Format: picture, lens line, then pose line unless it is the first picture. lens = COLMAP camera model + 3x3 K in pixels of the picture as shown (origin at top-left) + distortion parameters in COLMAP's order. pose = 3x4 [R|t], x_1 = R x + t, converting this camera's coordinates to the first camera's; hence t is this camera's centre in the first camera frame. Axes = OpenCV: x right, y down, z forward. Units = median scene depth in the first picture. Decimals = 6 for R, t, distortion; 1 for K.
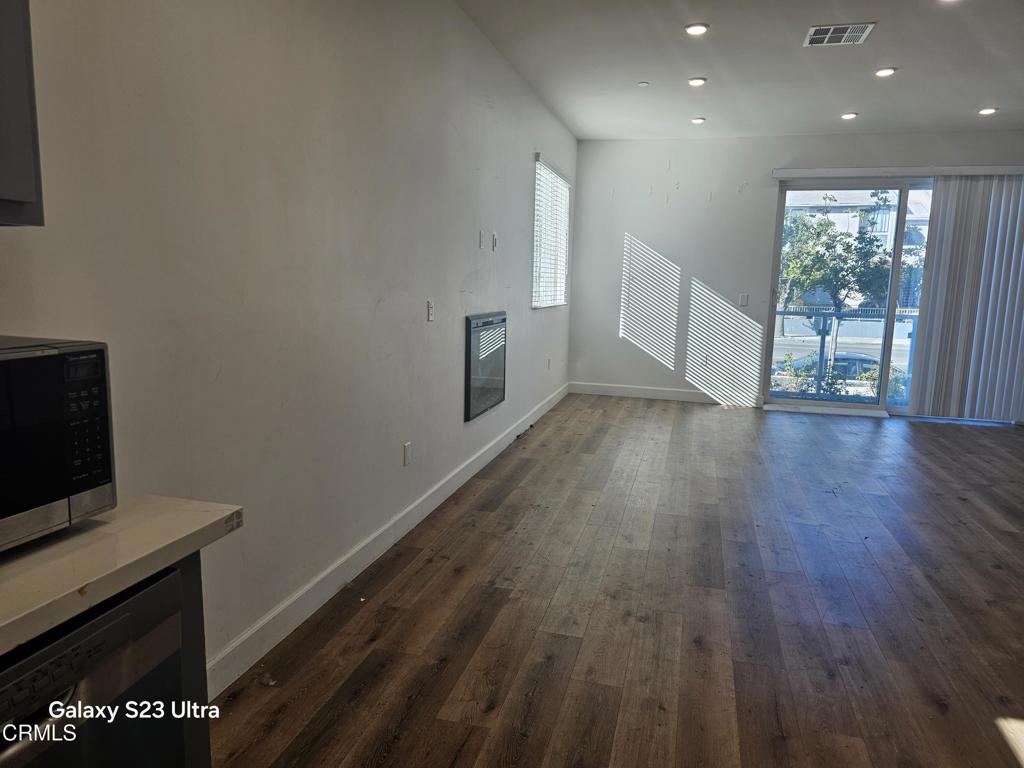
lens RADIAL K [[686.8, 0, 513.9], [0, 686.8, 375.6], [0, 0, 1]] dist [0.062801, -0.055663]
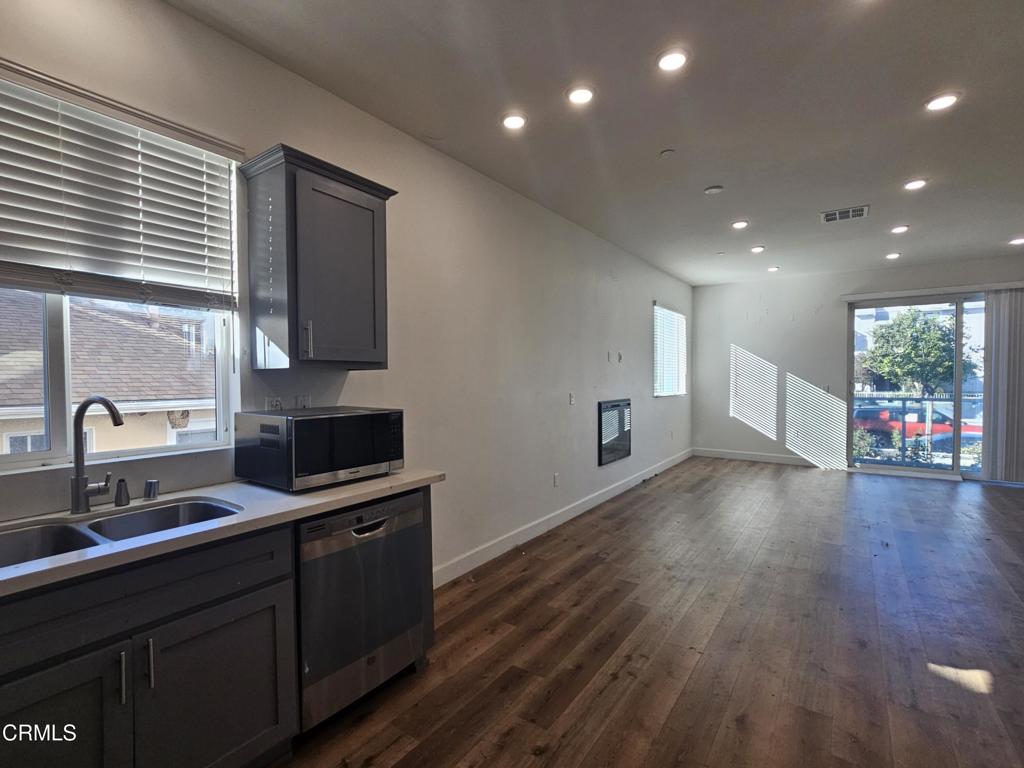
lens RADIAL K [[485.1, 0, 502.6], [0, 485.1, 387.0], [0, 0, 1]] dist [-0.005741, 0.000513]
pose [[0.934919, -0.021917, -0.354183, 0.137485], [-0.021810, 0.992655, -0.118998, 0.024044], [0.354190, 0.118978, 0.927574, -0.195076]]
